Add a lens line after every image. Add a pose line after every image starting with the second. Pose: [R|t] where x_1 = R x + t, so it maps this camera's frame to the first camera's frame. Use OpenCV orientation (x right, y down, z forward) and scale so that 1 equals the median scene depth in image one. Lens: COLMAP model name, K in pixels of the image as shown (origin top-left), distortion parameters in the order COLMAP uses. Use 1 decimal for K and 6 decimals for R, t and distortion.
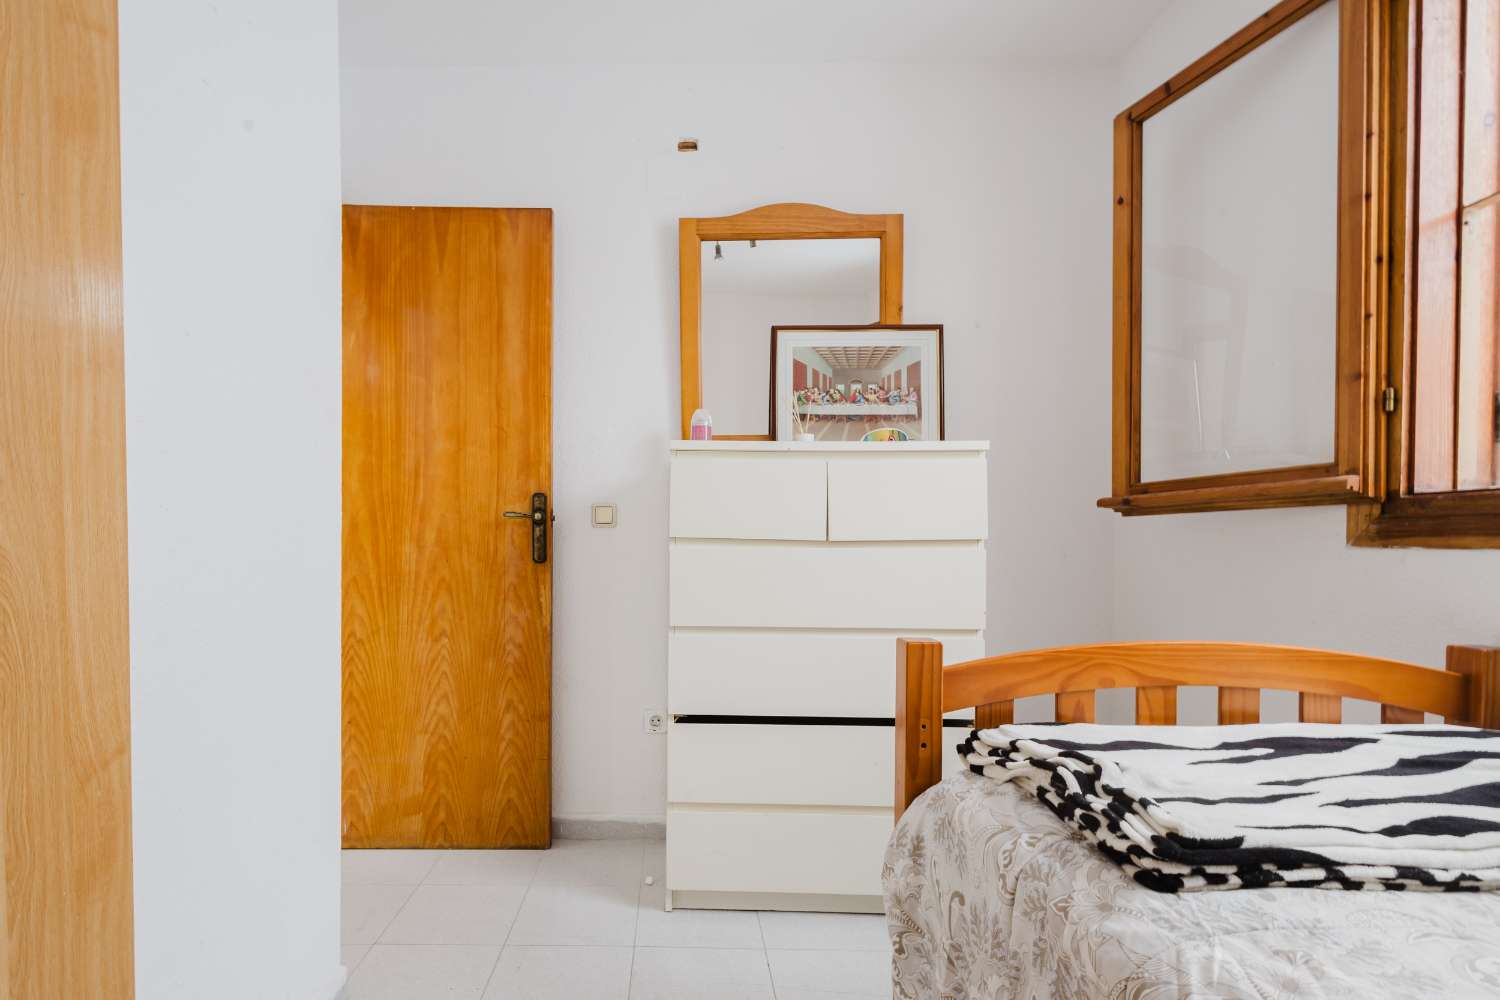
lens RADIAL K [[751.4, 0, 656.5], [0, 751.4, 551.0], [0, 0, 1]] dist [0.003329, -0.001056]
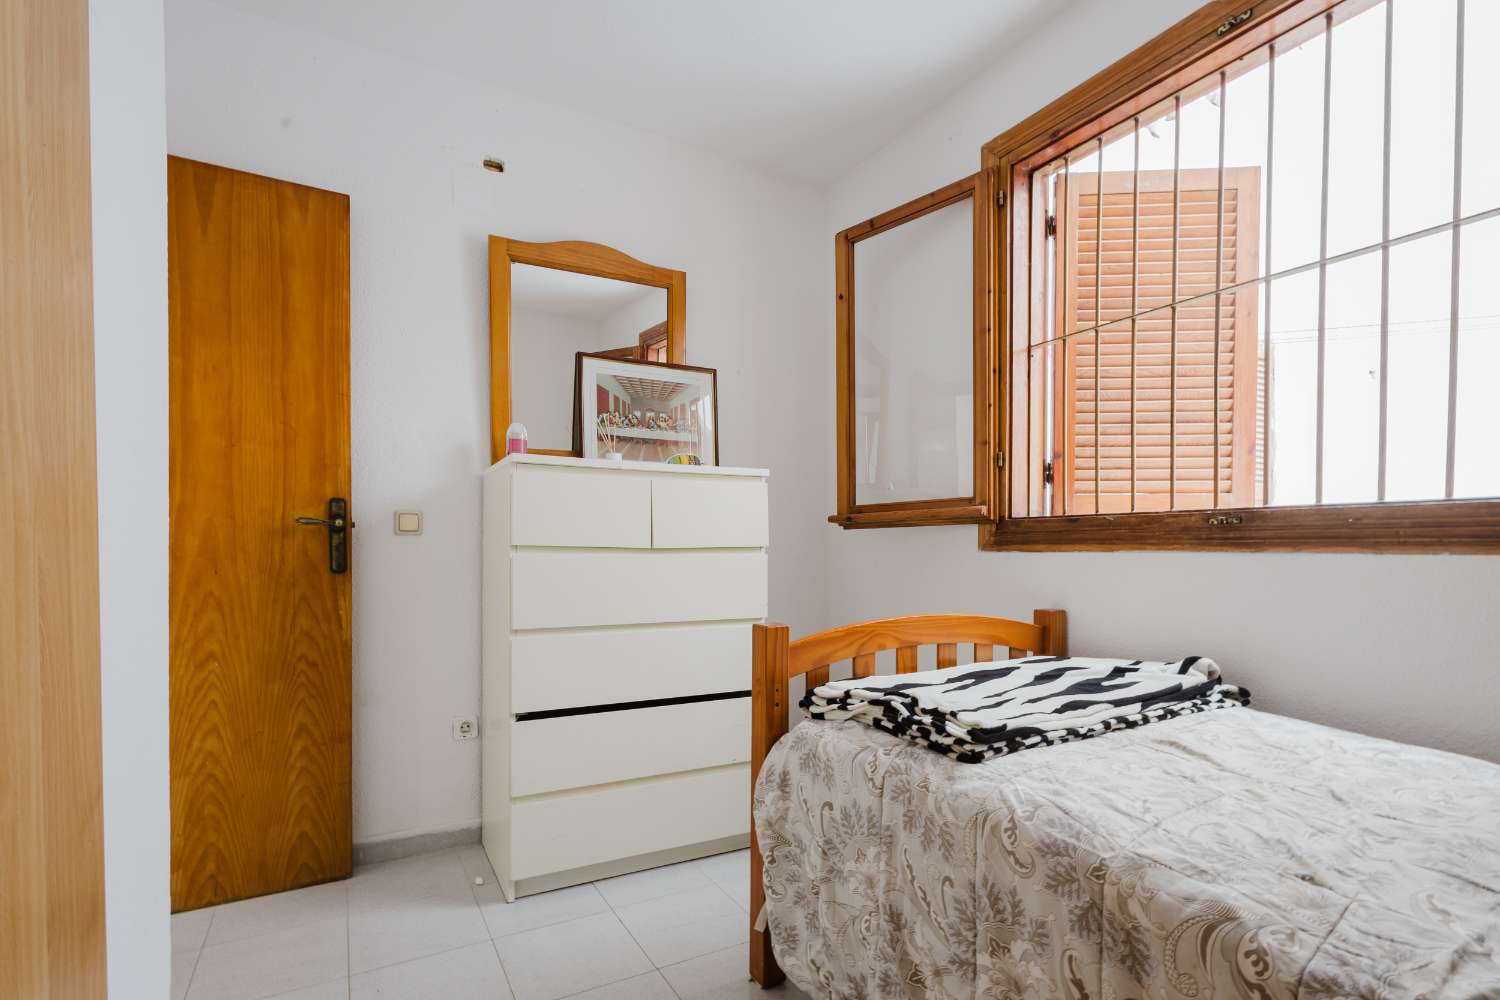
lens RADIAL K [[729.5, 0, 744.8], [0, 729.5, 557.4], [0, 0, 1]] dist [-0.002017, -0.000040]
pose [[0.858770, -0.010157, 0.512261, -0.284945], [0.009765, 0.999946, 0.003458, -0.002417], [-0.512268, 0.002033, 0.858823, -0.053111]]
